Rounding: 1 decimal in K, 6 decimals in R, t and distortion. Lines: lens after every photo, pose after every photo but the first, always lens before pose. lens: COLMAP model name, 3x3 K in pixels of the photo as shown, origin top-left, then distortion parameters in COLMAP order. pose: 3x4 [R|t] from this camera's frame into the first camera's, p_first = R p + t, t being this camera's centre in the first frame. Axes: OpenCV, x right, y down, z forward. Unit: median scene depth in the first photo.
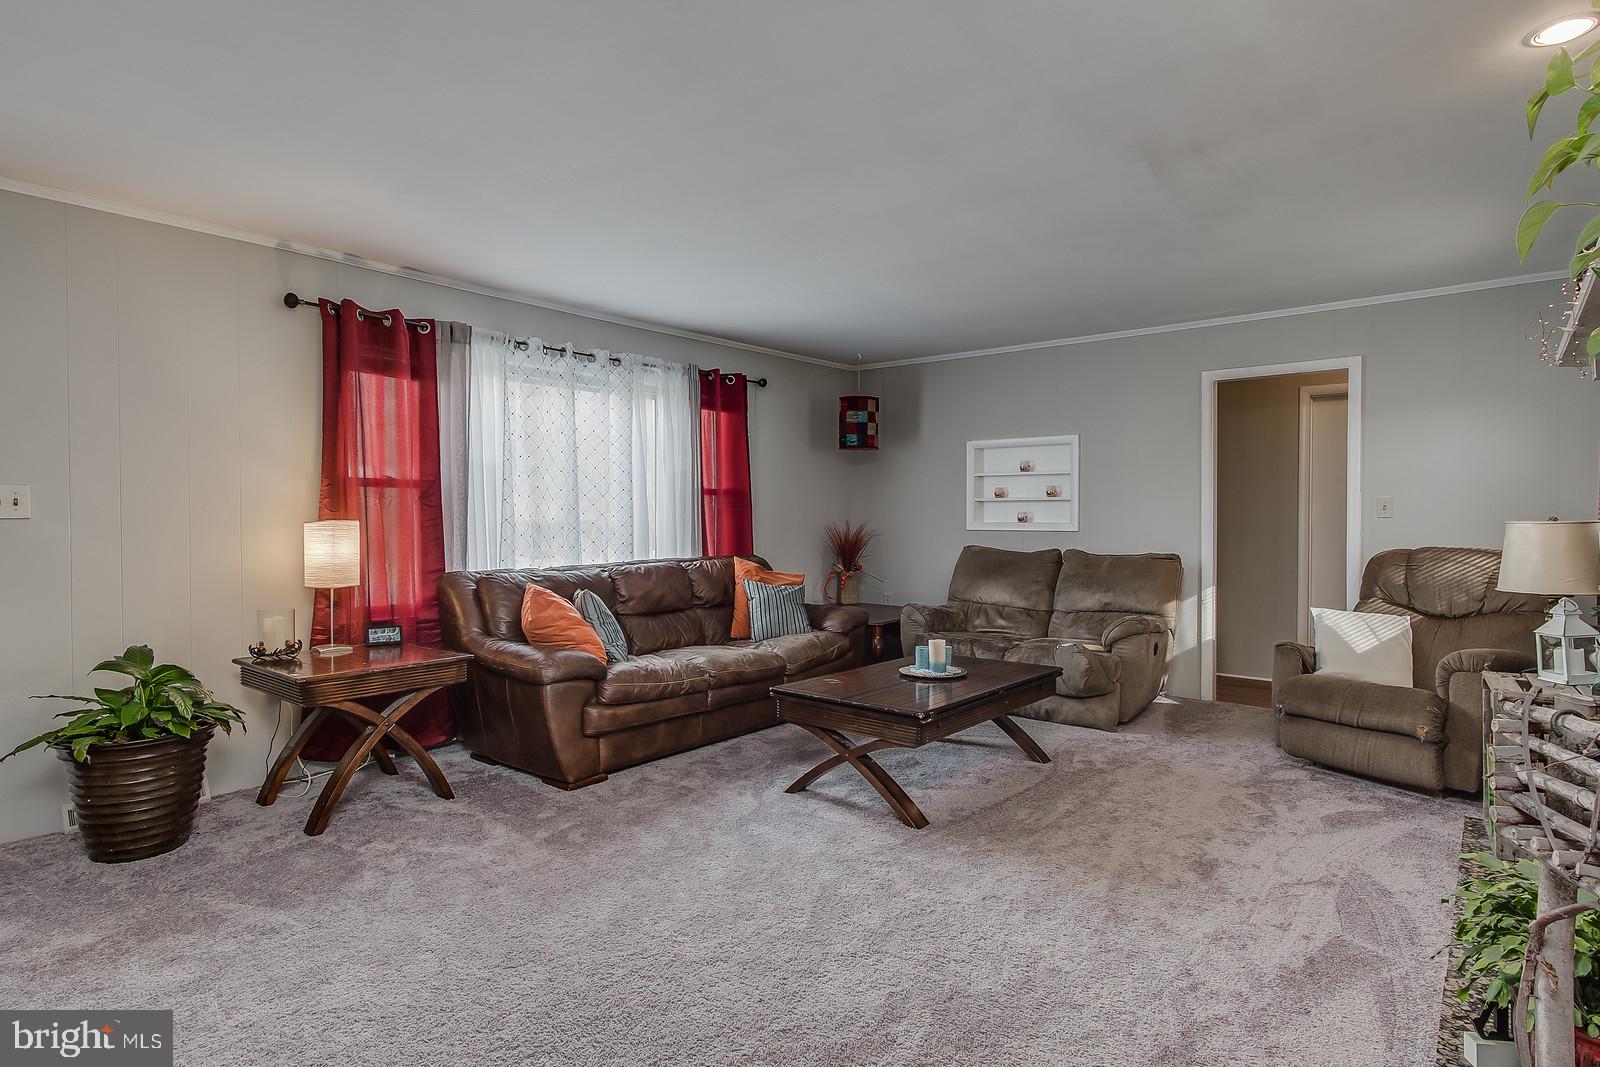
lens RADIAL K [[861.5, 0, 796.5], [0, 861.5, 528.8], [0, 0, 1]] dist [0.001579, 0.001520]
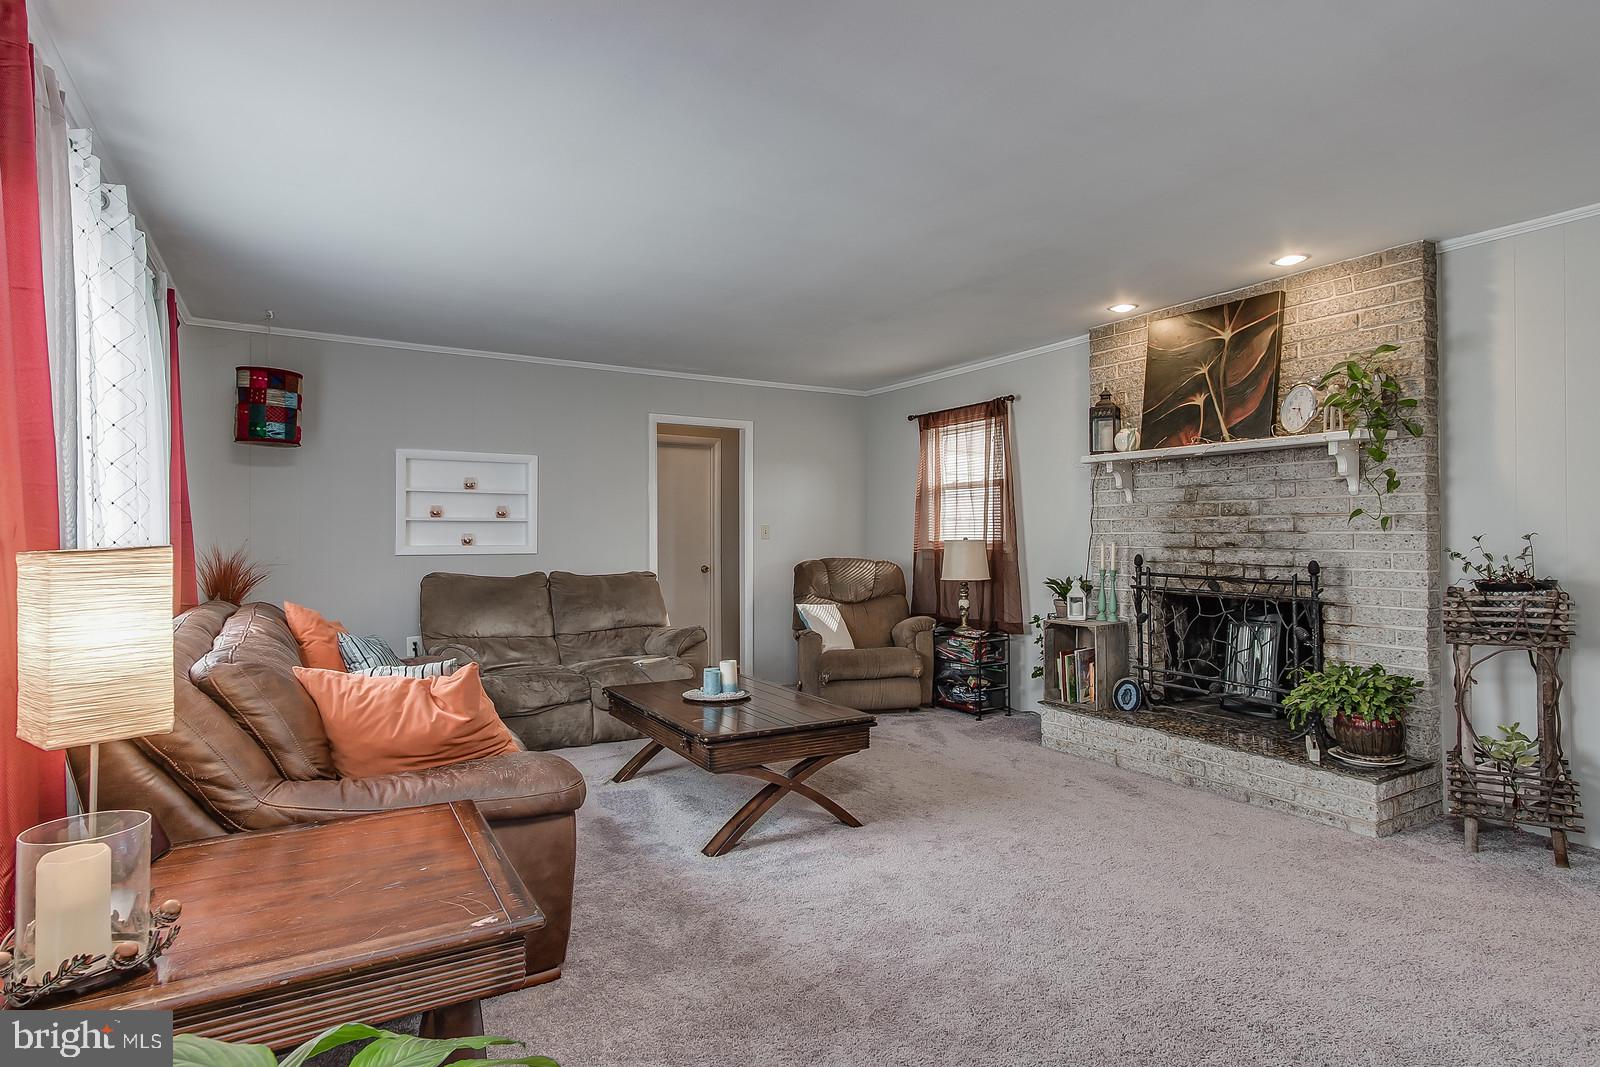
lens RADIAL K [[861.5, 0, 799.4], [0, 861.5, 535.5], [0, 0, 1]] dist [0.001579, 0.001520]
pose [[0.321850, 0.002834, 0.946786, -0.526910], [0.015542, 0.999845, -0.008276, -0.005211], [-0.946663, 0.017378, 0.321756, 0.416866]]
